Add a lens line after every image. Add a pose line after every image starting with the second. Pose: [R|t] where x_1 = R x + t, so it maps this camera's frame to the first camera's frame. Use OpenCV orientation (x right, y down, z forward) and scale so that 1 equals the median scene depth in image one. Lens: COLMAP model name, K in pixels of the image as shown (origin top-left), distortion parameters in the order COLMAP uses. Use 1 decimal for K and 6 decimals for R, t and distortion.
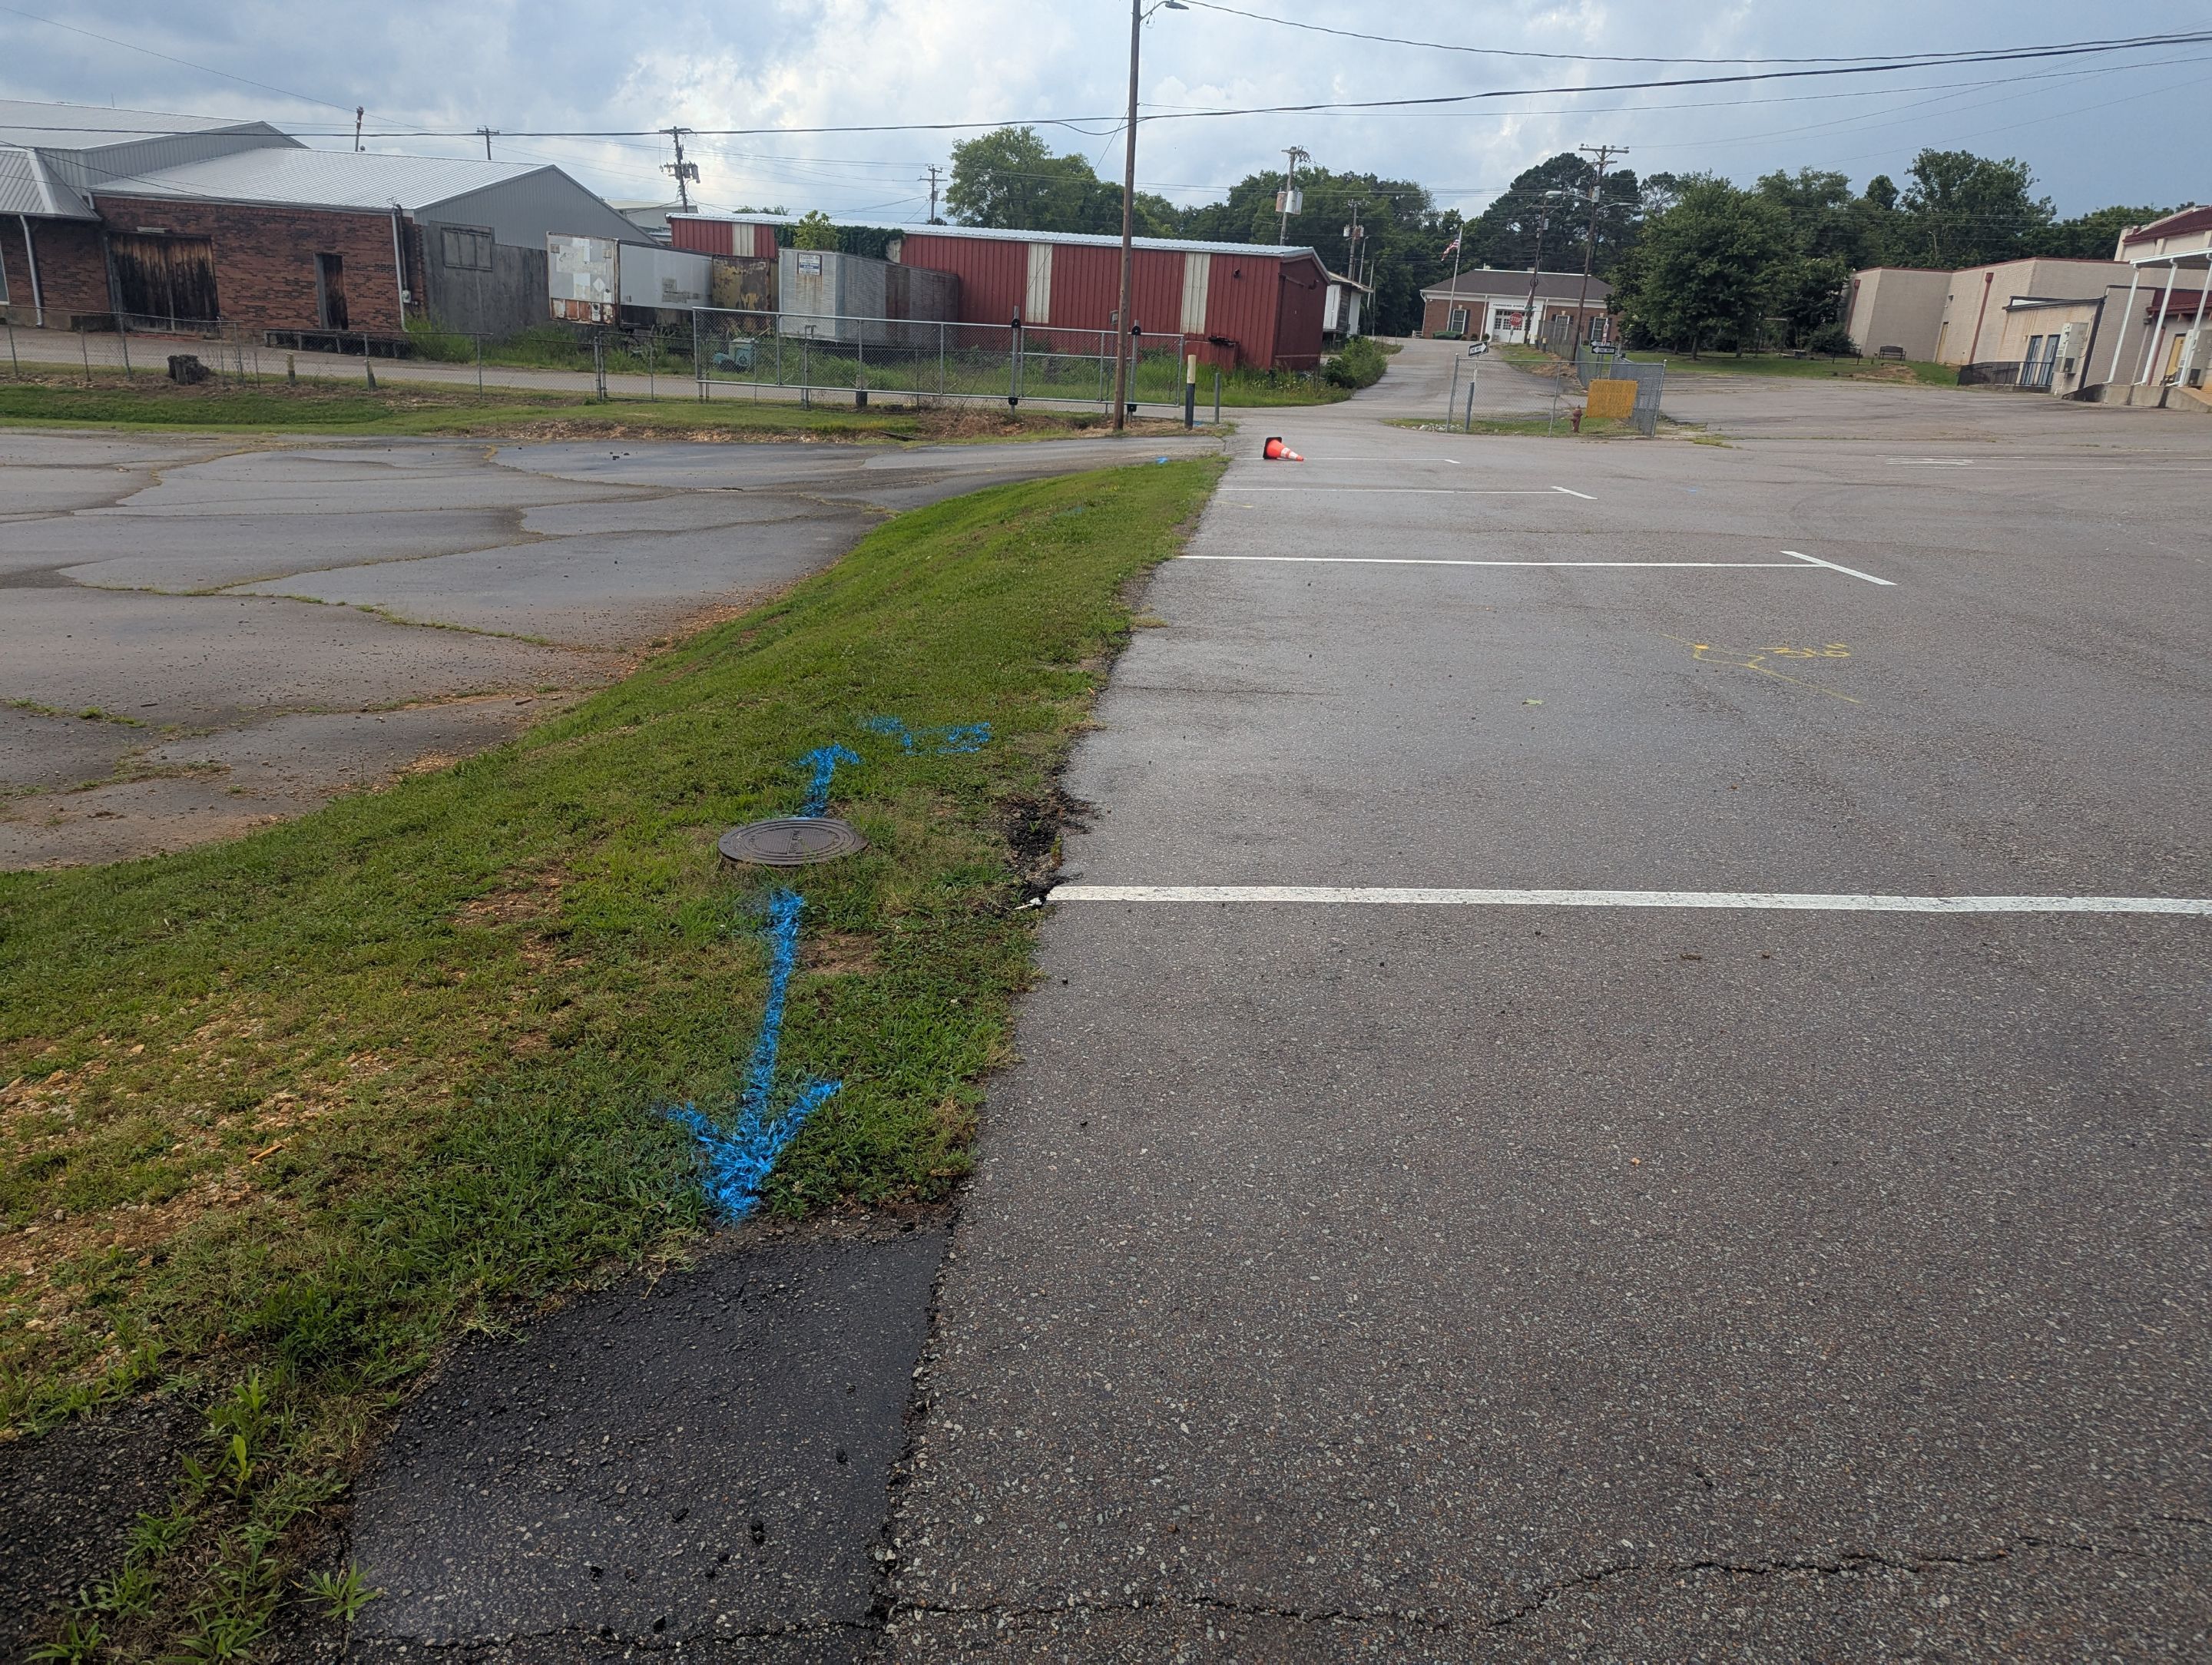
lens RADIAL K [[1578.0, 0, 1095.9], [0, 1578.0, 840.7], [0, 0, 1]] dist [0.062028, -0.054456]
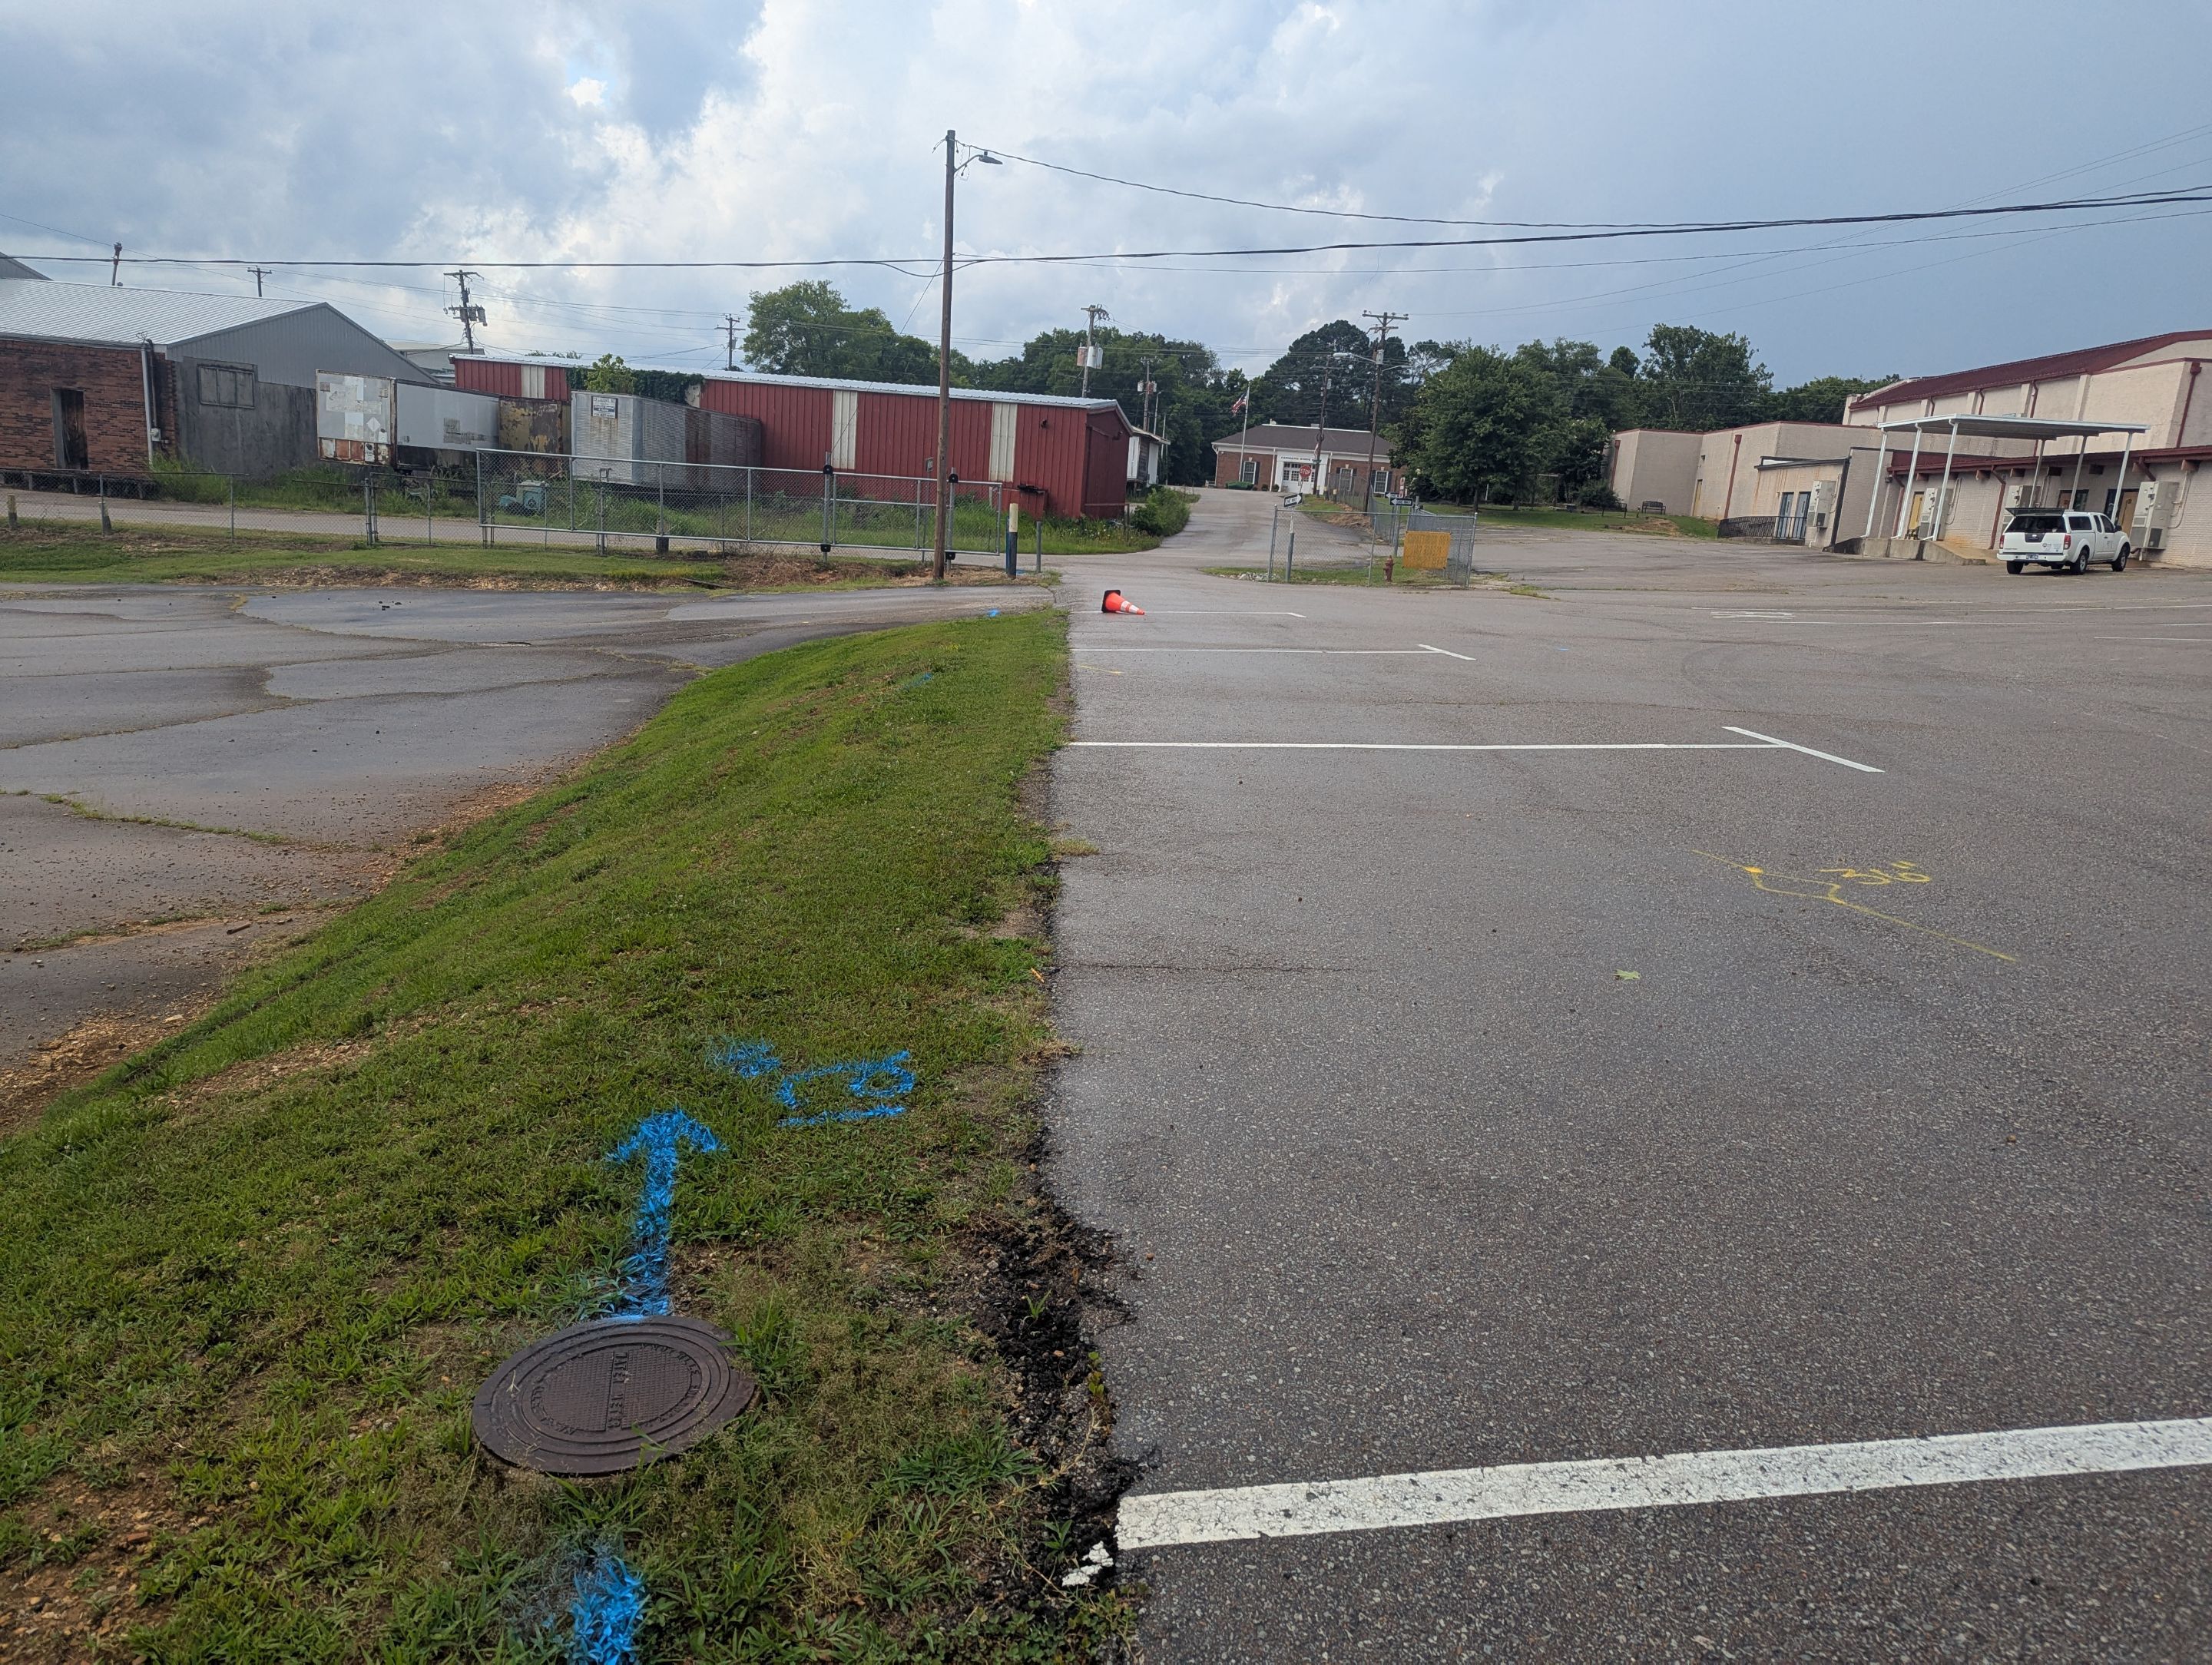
lens RADIAL K [[1577.5, 0, 1091.2], [0, 1577.5, 815.1], [0, 0, 1]] dist [0.065584, -0.064242]
pose [[0.992476, -0.016115, 0.121373, -0.009215], [0.028251, 0.994692, -0.098941, -0.013835], [-0.119134, 0.101625, 0.987664, 0.041627]]
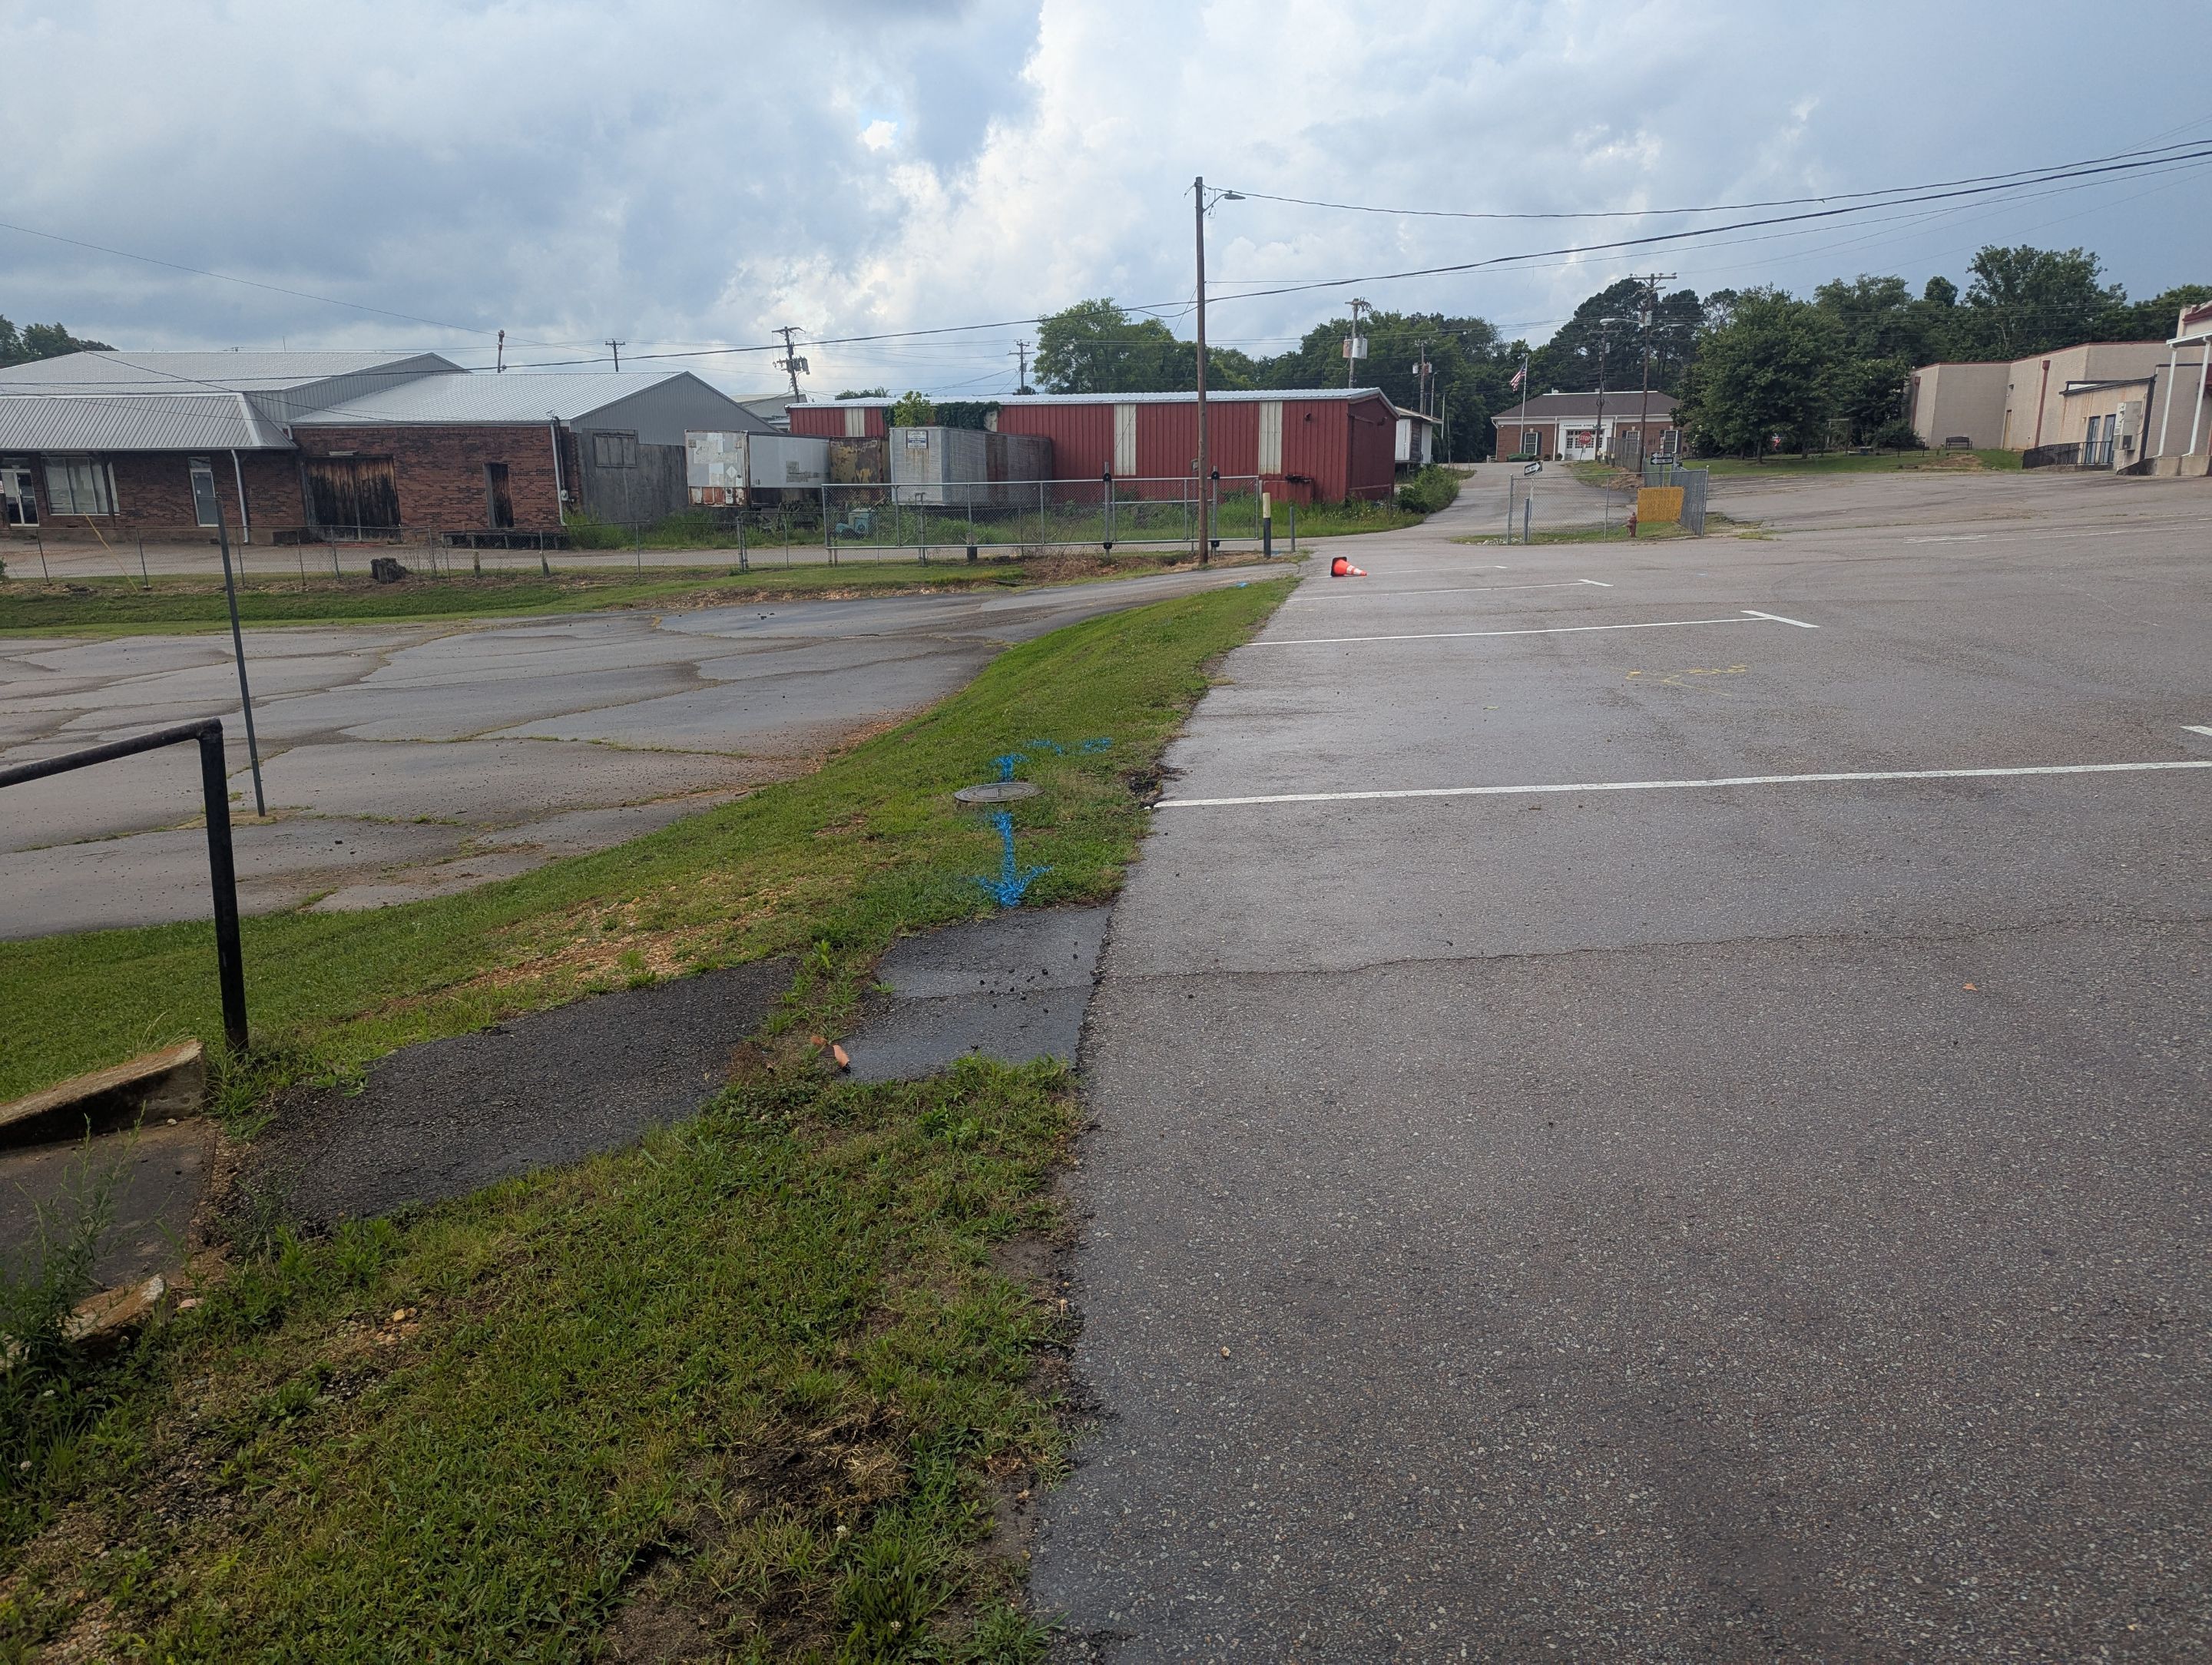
lens RADIAL K [[1577.5, 0, 1104.1], [0, 1577.5, 822.9], [0, 0, 1]] dist [0.071289, -0.066250]
pose [[0.996317, -0.059353, -0.061886, 0.001719], [0.052975, 0.993572, -0.100041, 0.020375], [0.067426, 0.096394, 0.993057, -0.062015]]
